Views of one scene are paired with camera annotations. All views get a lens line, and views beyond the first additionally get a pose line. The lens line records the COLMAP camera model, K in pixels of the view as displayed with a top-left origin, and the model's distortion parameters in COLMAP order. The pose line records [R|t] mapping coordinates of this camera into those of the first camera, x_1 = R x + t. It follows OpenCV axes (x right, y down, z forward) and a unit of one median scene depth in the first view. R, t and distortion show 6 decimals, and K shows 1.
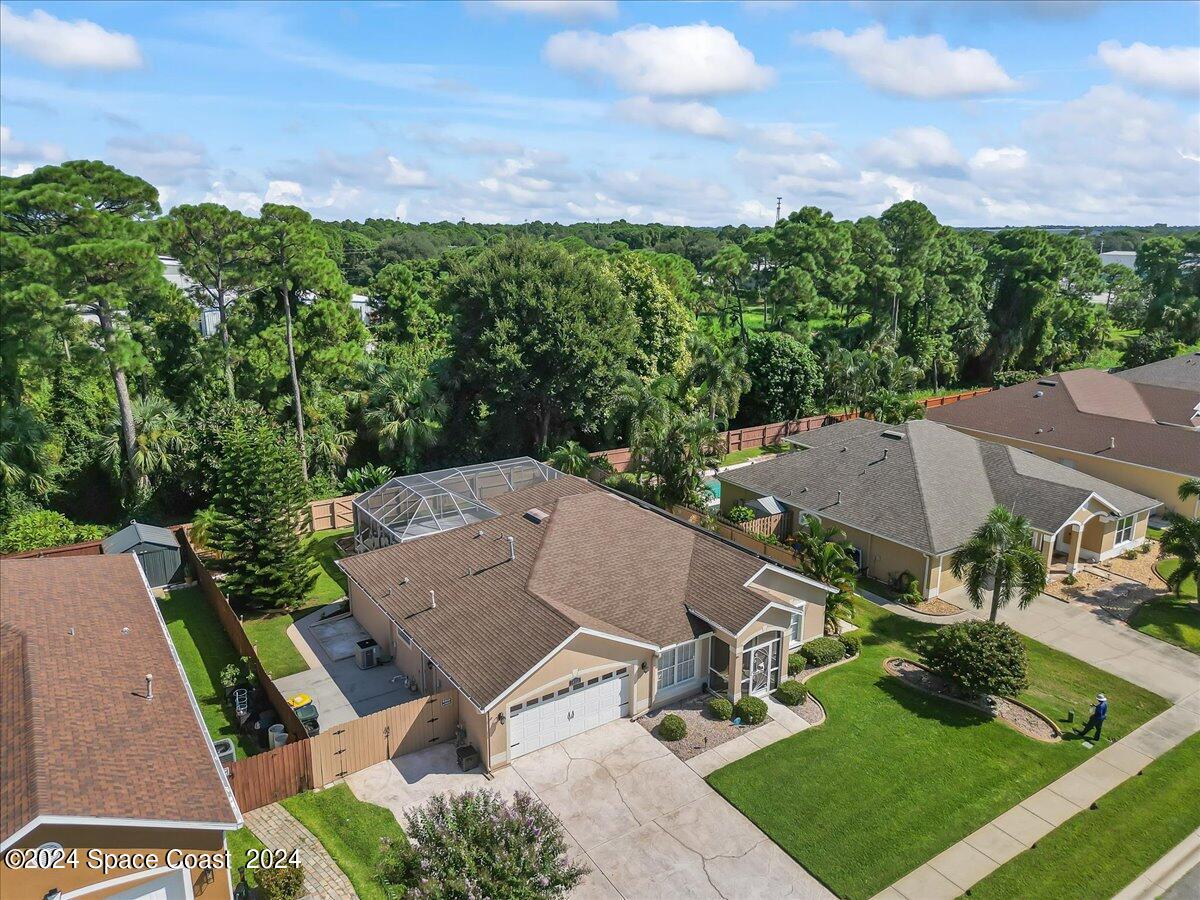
lens RADIAL K [[838.8, 0, 595.1], [0, 838.8, 450.5], [0, 0, 1]] dist [0.063729, -0.067061]
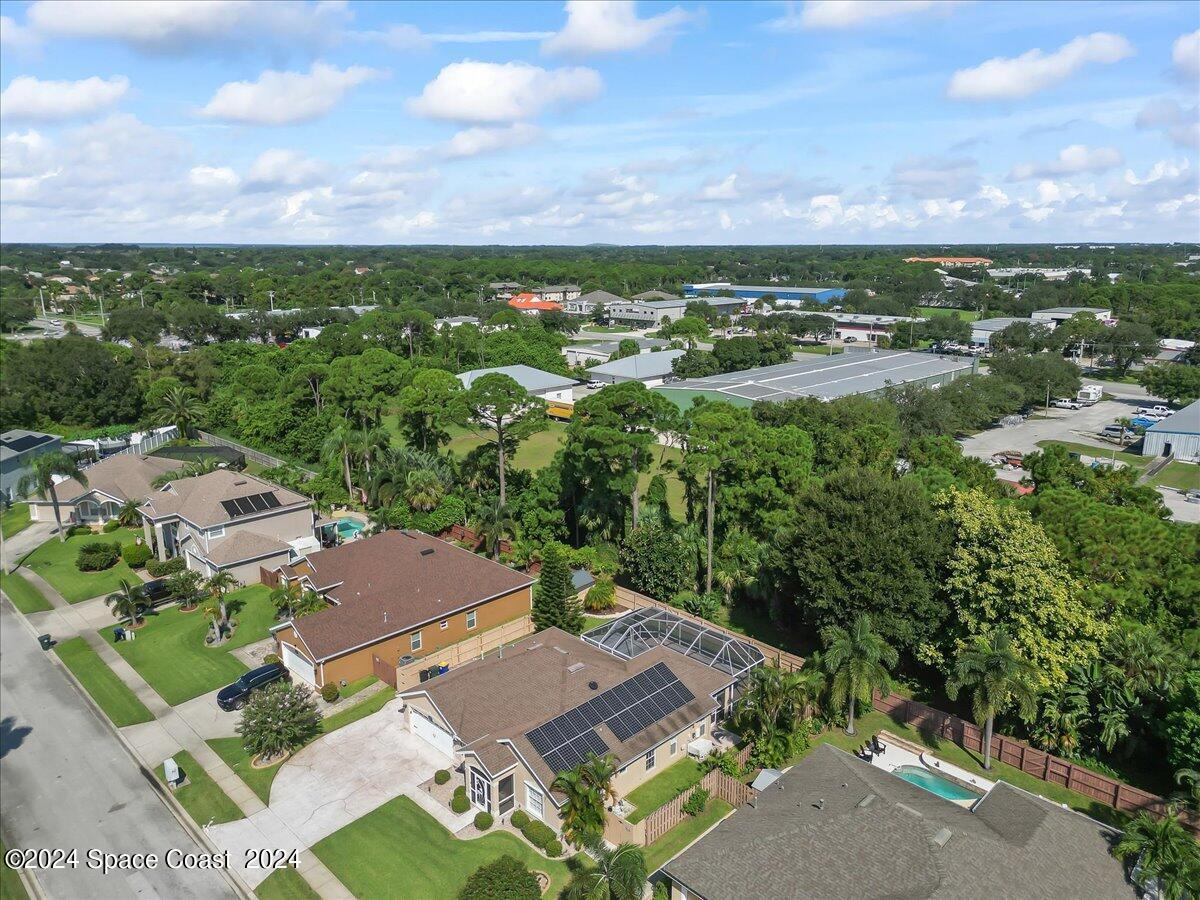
lens RADIAL K [[838.8, 0, 595.1], [0, 838.8, 450.5], [0, 0, 1]] dist [0.063729, -0.067061]
pose [[0.196788, 0.229994, -0.953088, 1.337150], [-0.252145, 0.951272, 0.177494, -0.568815], [0.947469, 0.205387, 0.245191, 0.577978]]
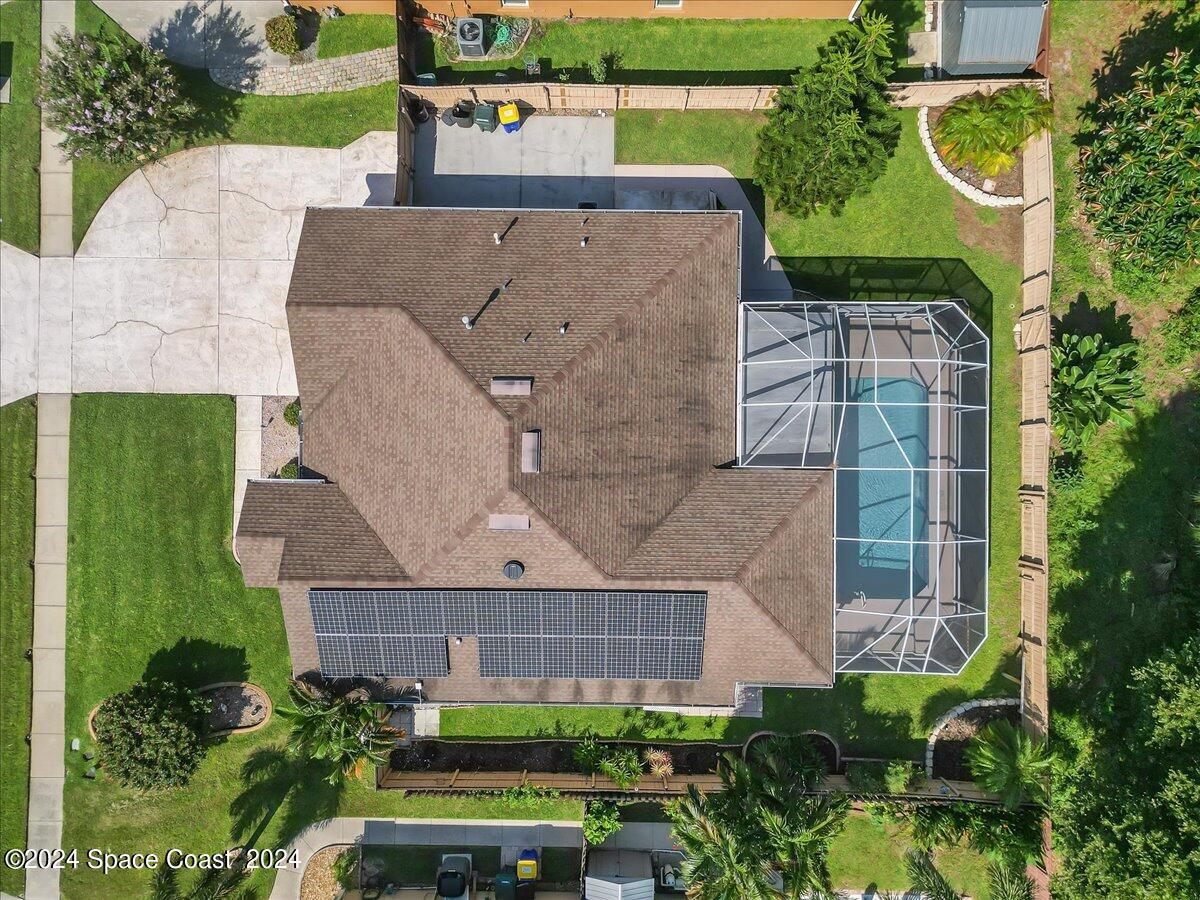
lens RADIAL K [[838.8, 0, 595.1], [0, 838.8, 450.5], [0, 0, 1]] dist [0.063729, -0.067061]
pose [[-0.571266, 0.820563, -0.018227, -0.045562], [-0.201411, -0.118623, 0.972297, -0.589950], [0.795669, 0.559111, 0.233036, 0.849395]]
